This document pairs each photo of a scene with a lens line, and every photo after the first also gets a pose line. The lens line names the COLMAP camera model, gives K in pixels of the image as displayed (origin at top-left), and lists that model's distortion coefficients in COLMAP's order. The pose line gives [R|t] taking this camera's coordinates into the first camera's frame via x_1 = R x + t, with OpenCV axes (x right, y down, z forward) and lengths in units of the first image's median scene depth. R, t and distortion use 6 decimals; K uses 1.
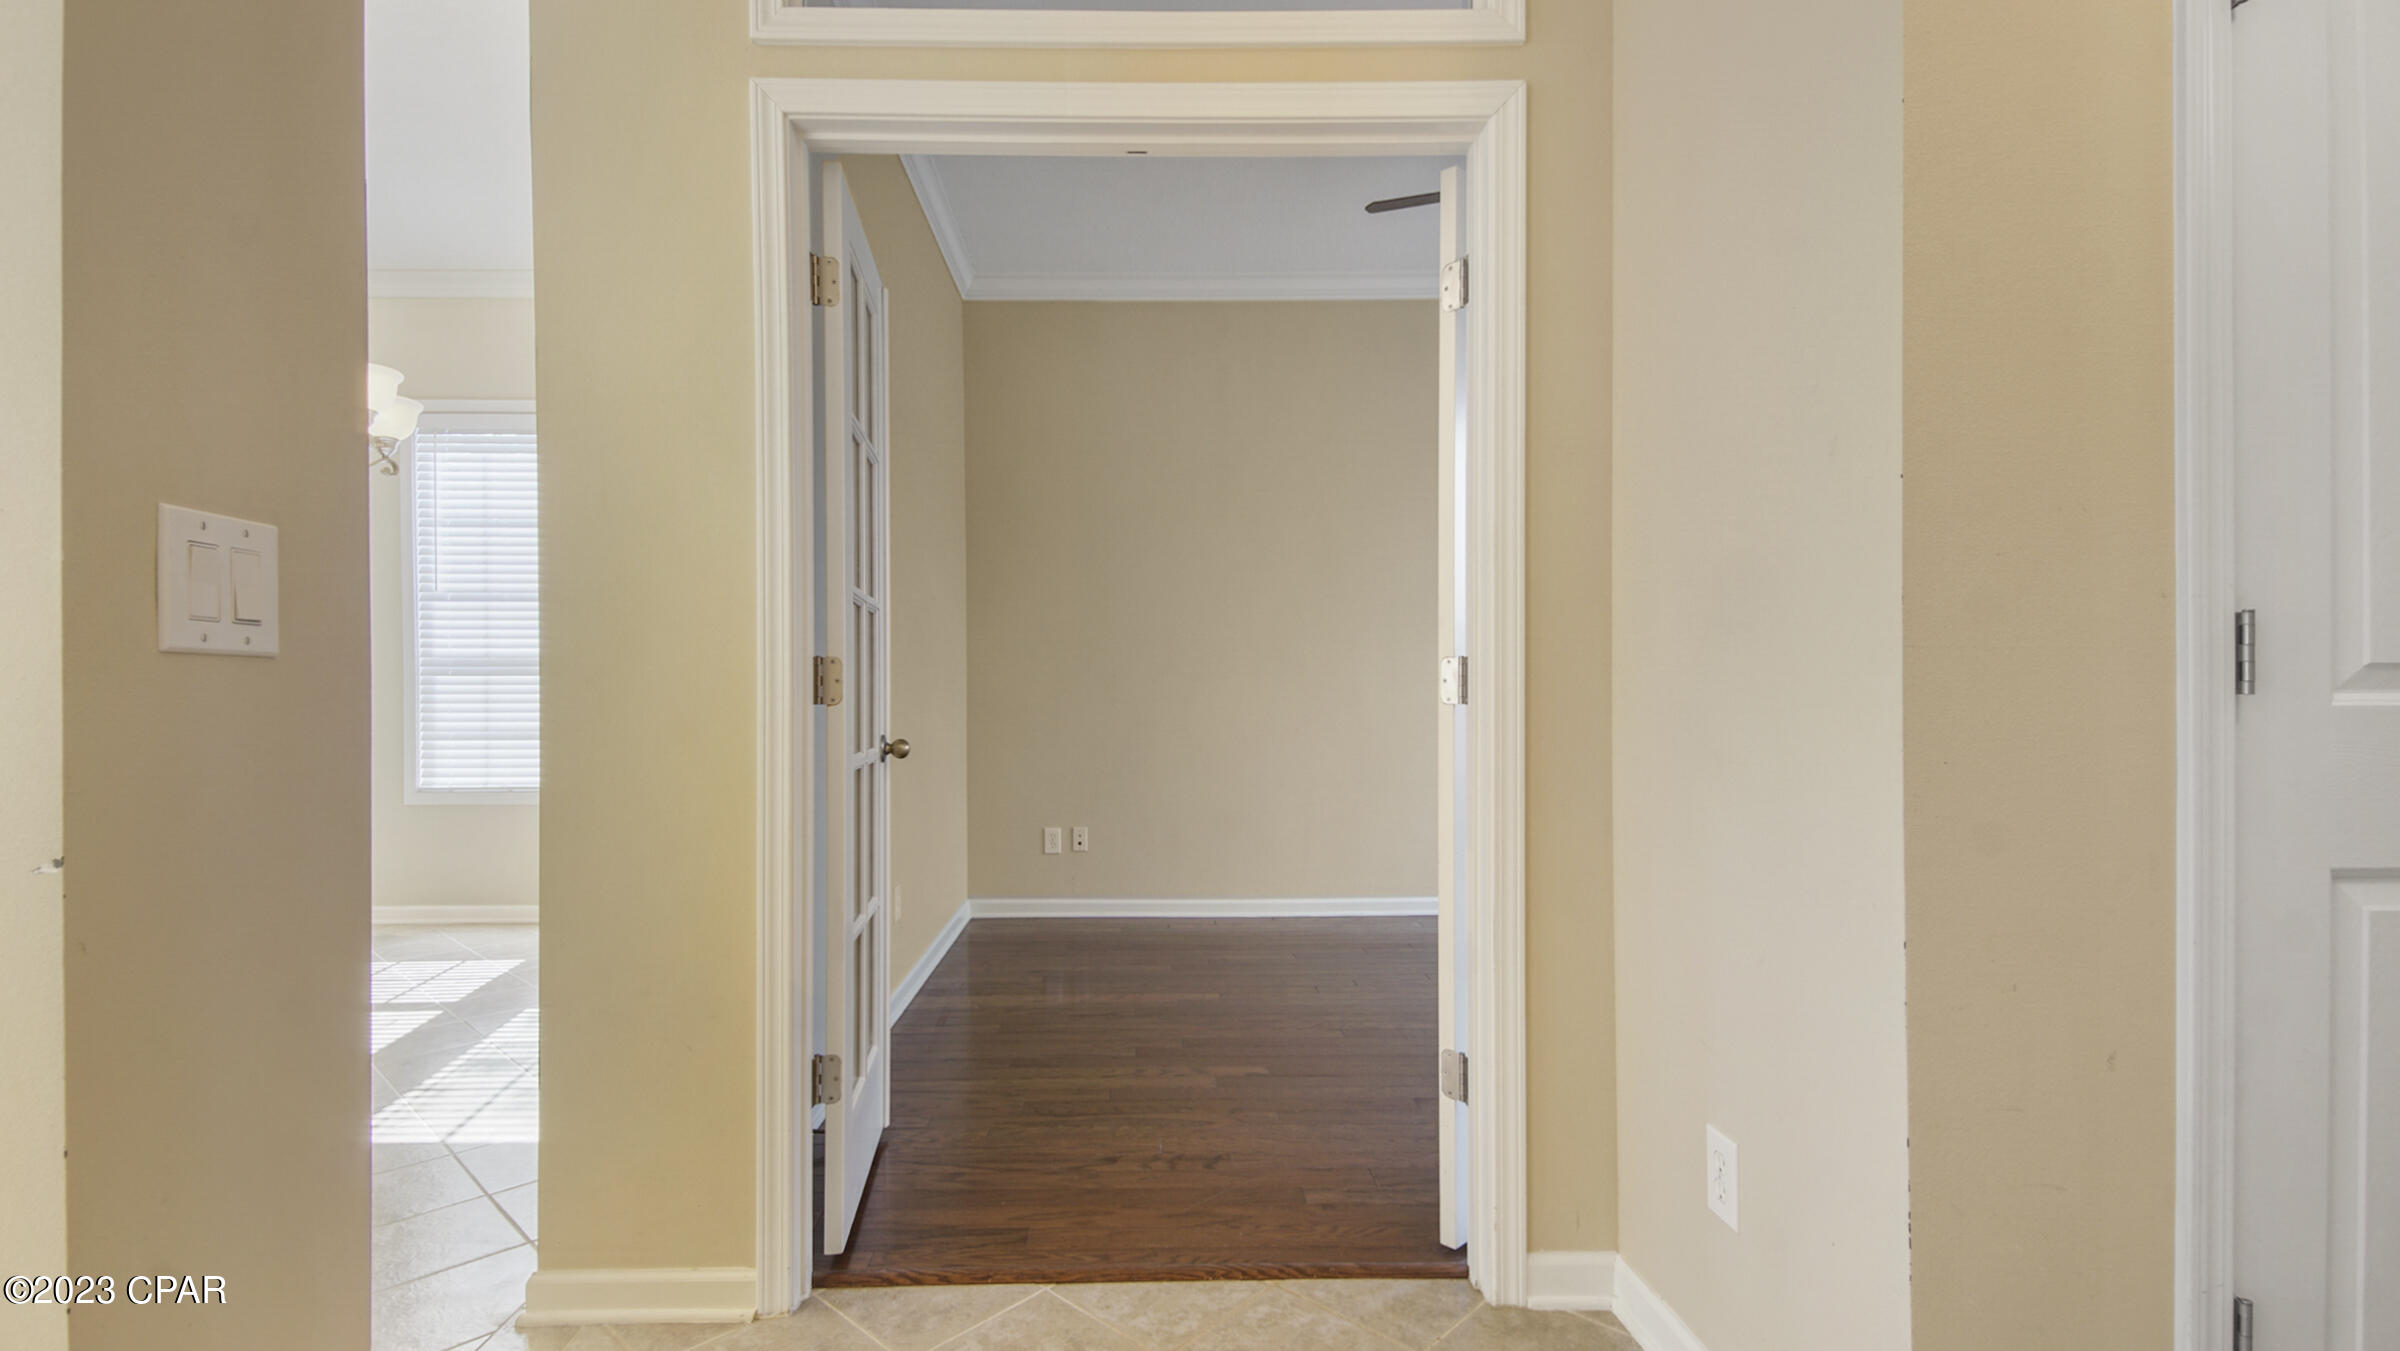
lens RADIAL K [[1111.9, 0, 1199.4], [0, 1111.9, 683.5], [0, 0, 1]] dist [0.001034, 0.000214]
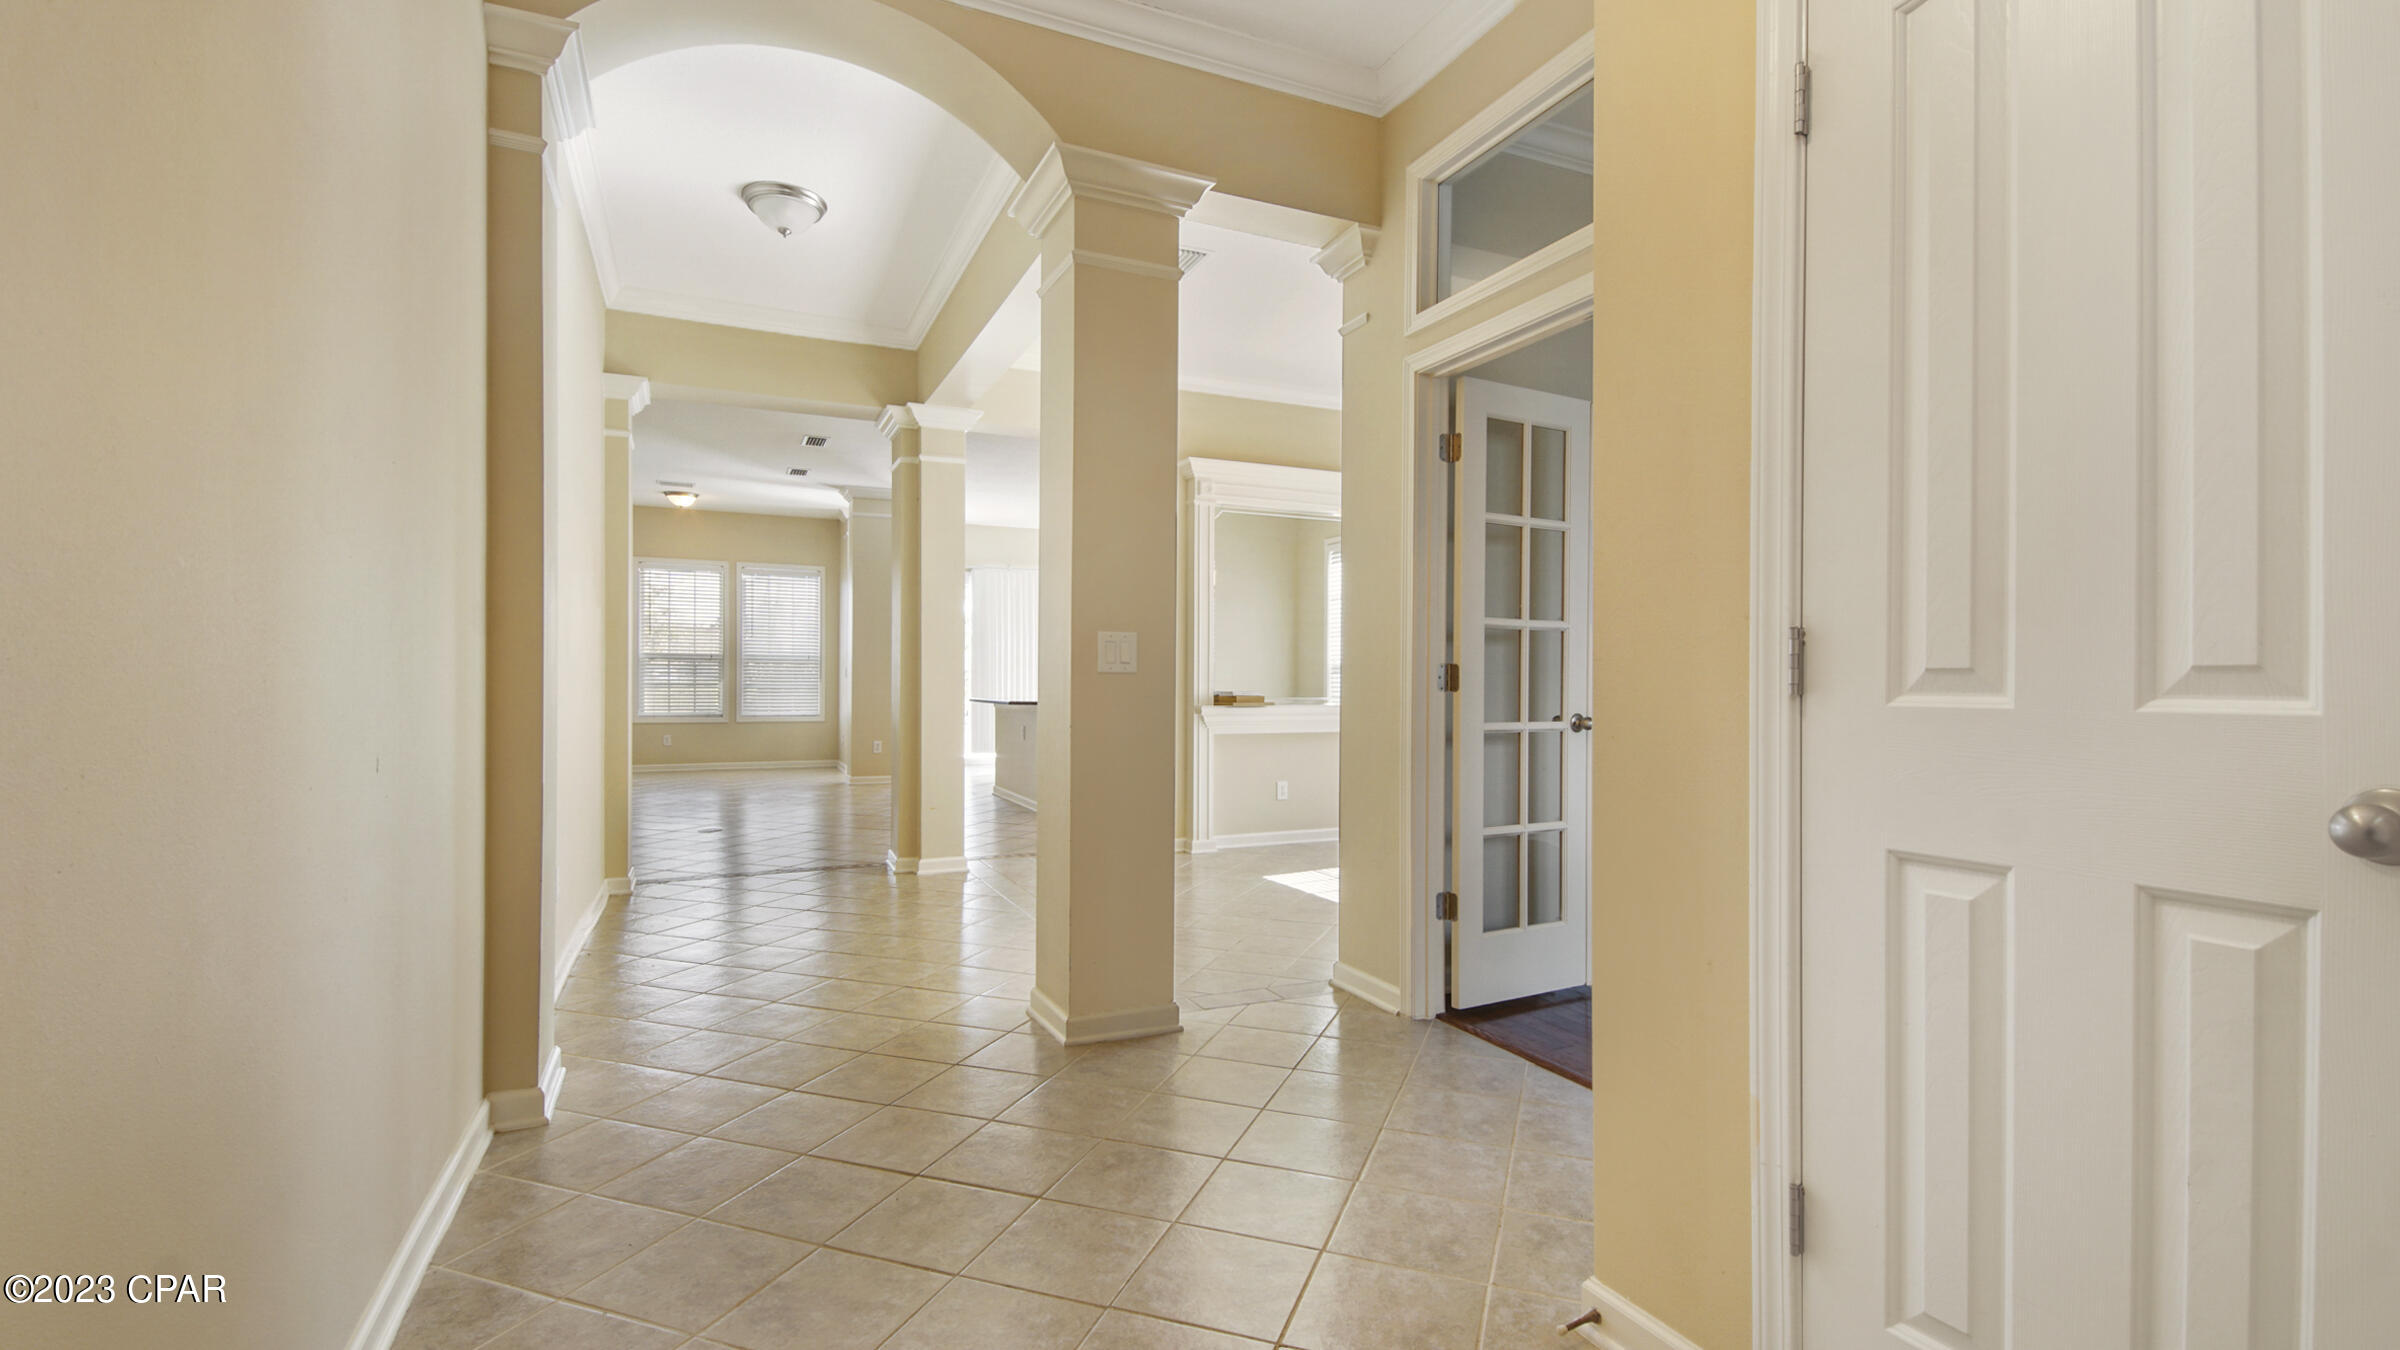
lens RADIAL K [[1074.0, 0, 1200.0], [0, 1074.0, 675.0], [0, 0, 1]] dist [0.036604, -0.018969]
pose [[0.418438, -0.001005, -0.908245, 0.676542], [0.002596, 0.999997, 0.000089, -0.005545], [0.908242, -0.002395, 0.418439, -0.045428]]
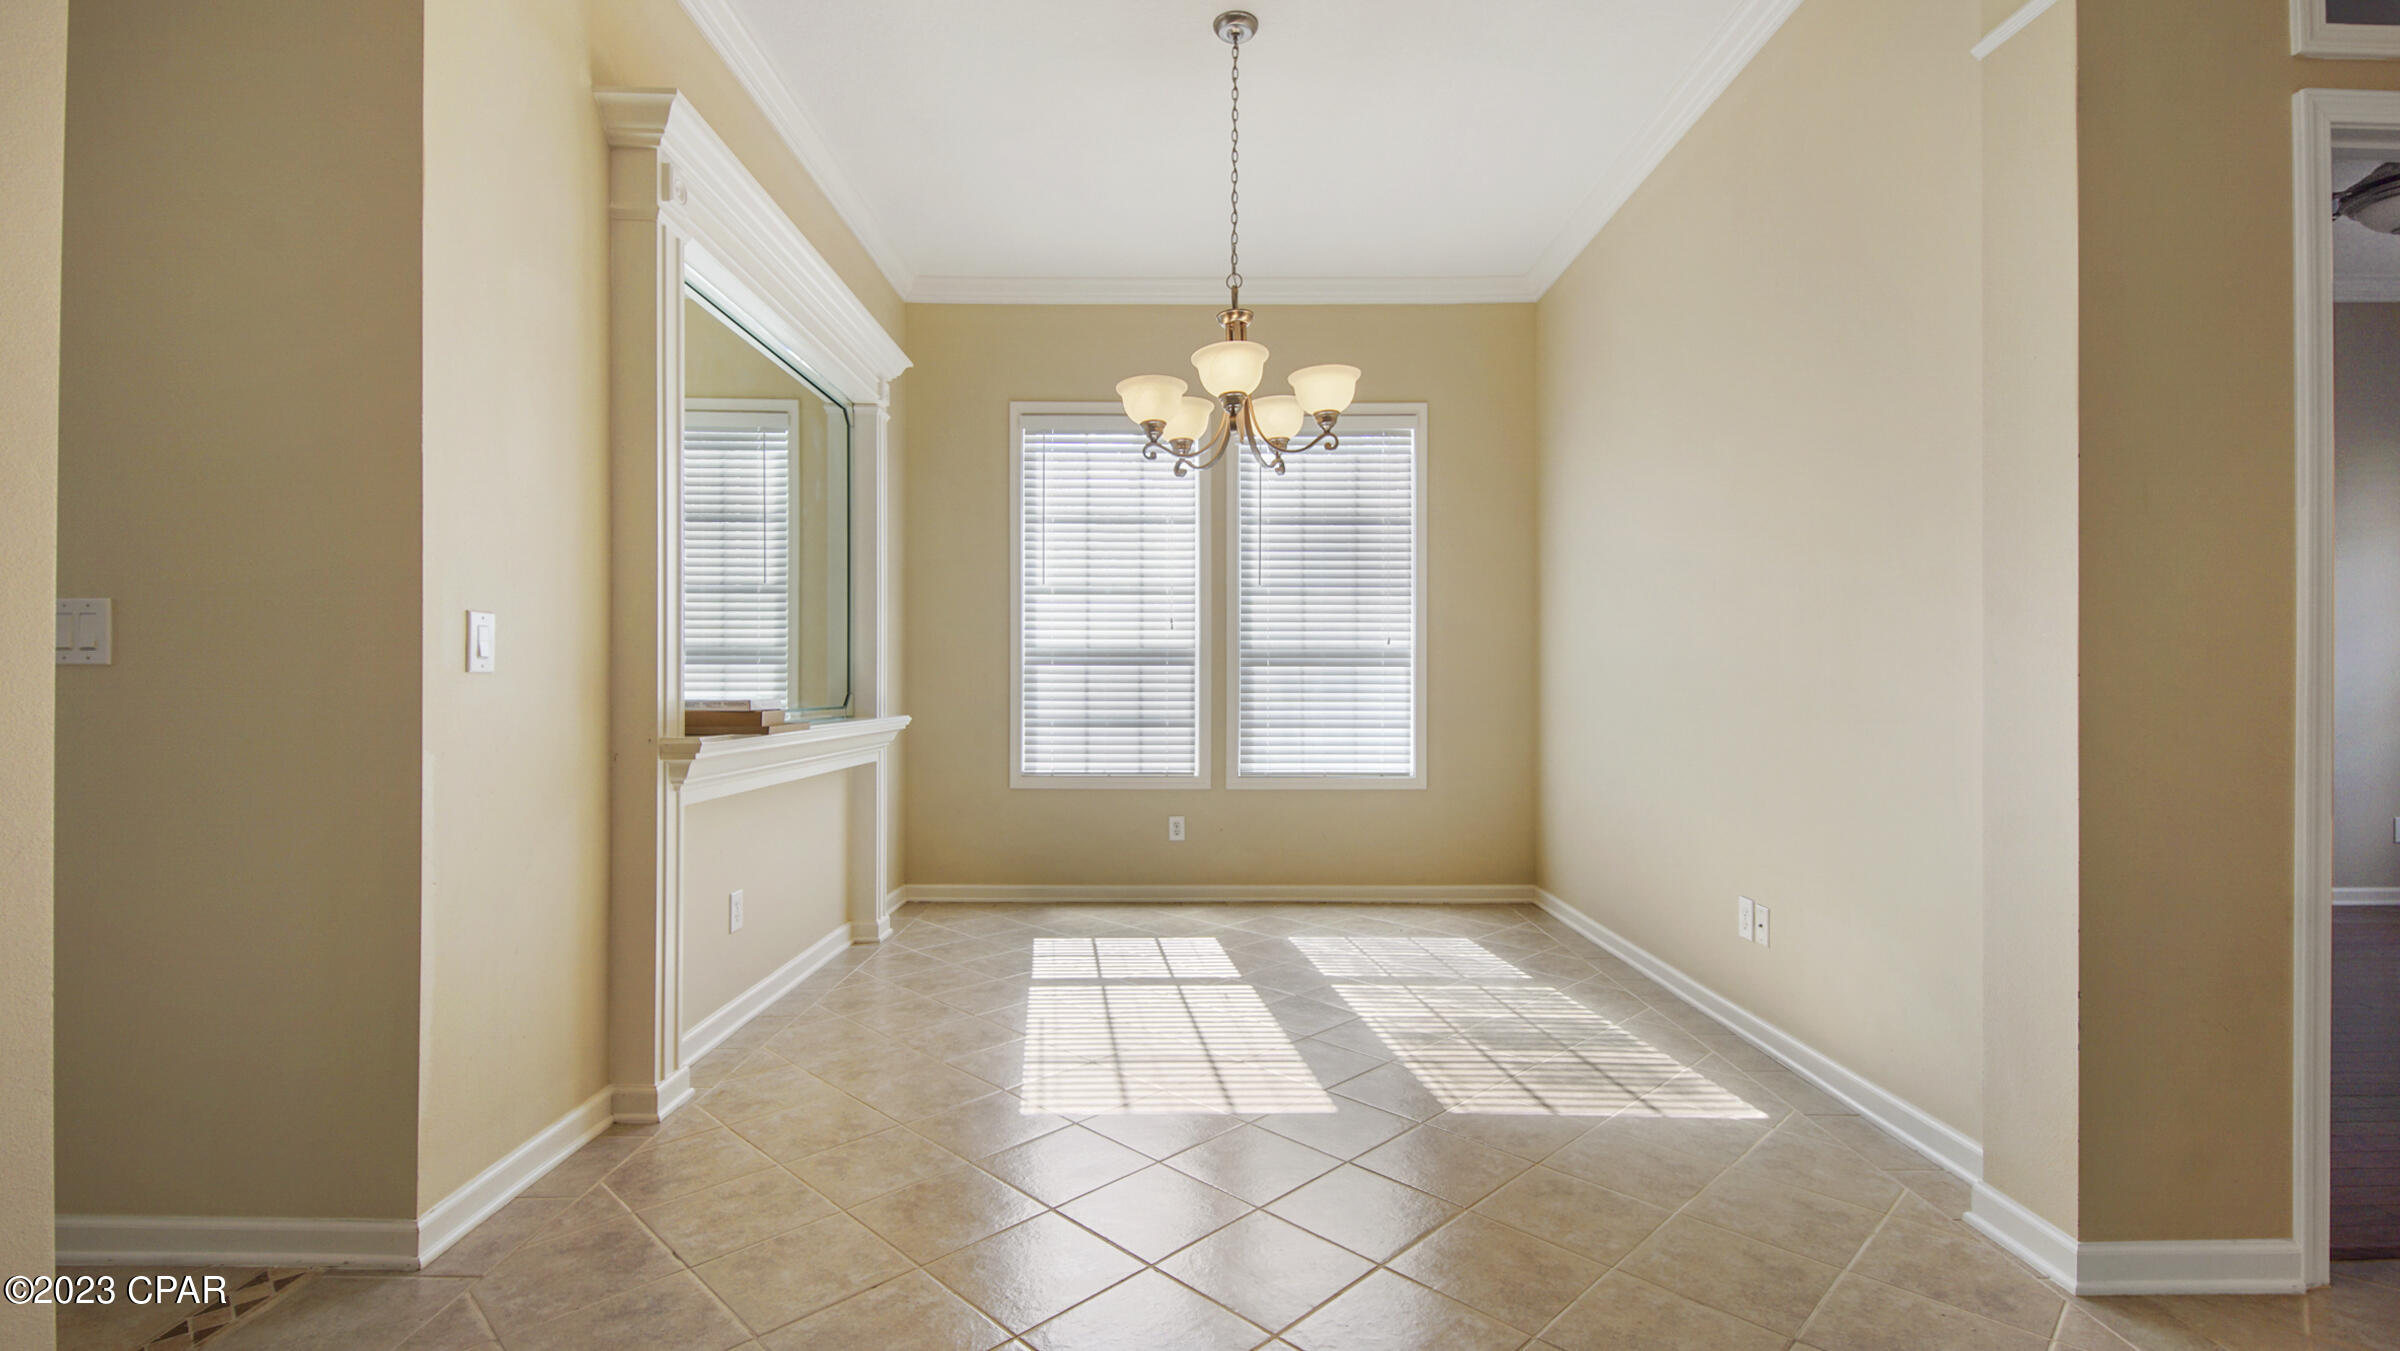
lens RADIAL K [[1074.0, 0, 1200.0], [0, 1074.0, 675.5], [0, 0, 1]] dist [0.036604, -0.018969]
pose [[0.999861, 0.005804, -0.015621, -0.838134], [-0.005806, 0.999983, -0.000080, 0.002591], [0.015620, 0.000171, 0.999878, -0.018477]]
